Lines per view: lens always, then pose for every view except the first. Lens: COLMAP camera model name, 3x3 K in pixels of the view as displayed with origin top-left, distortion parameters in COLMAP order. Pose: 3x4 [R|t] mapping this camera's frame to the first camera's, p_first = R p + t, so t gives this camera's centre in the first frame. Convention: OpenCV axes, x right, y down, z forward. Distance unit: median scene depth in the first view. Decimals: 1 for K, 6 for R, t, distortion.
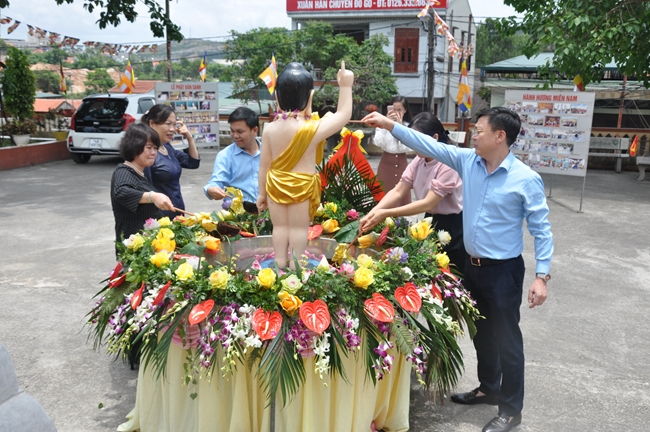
lens RADIAL K [[646.8, 0, 325.0], [0, 646.8, 216.0], [0, 0, 1]] dist [-0.074791, 0.284106]
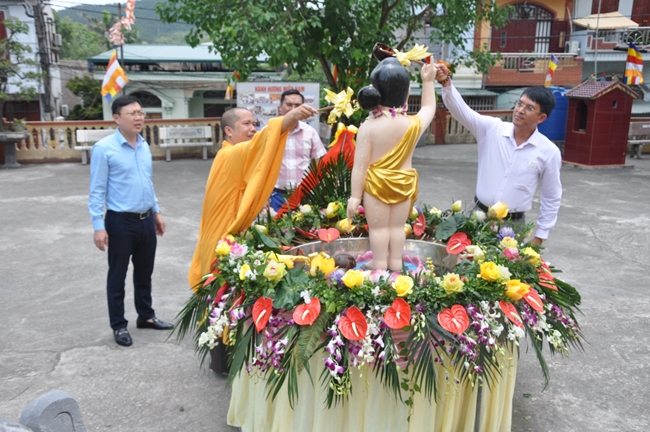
lens RADIAL K [[675.4, 0, 314.7], [0, 675.4, 218.9], [0, 0, 1]] dist [-0.013955, 0.158650]
pose [[0.828013, -0.120968, 0.547504, -0.202112], [0.116388, 0.992263, 0.043217, -0.014949], [-0.548496, 0.027939, 0.835686, 0.062268]]
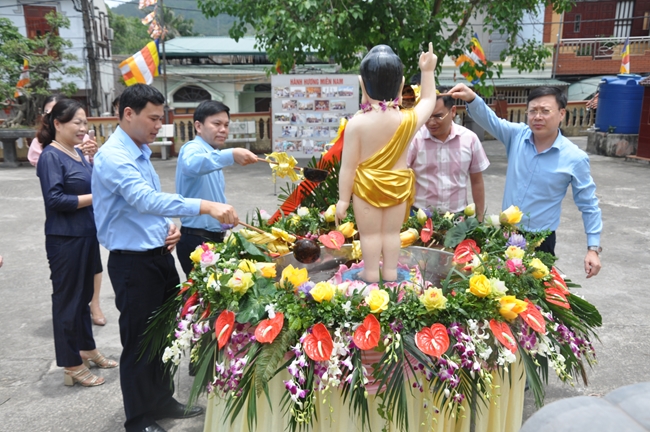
lens RADIAL K [[702.2, 0, 325.0], [0, 702.2, 216.0], [0, 0, 1]] dist [-0.021466, 0.283316]
pose [[0.877375, -0.115482, 0.465701, -0.162387], [0.113941, 0.992986, 0.031573, -0.012947], [-0.466081, 0.025361, 0.884379, 0.056771]]
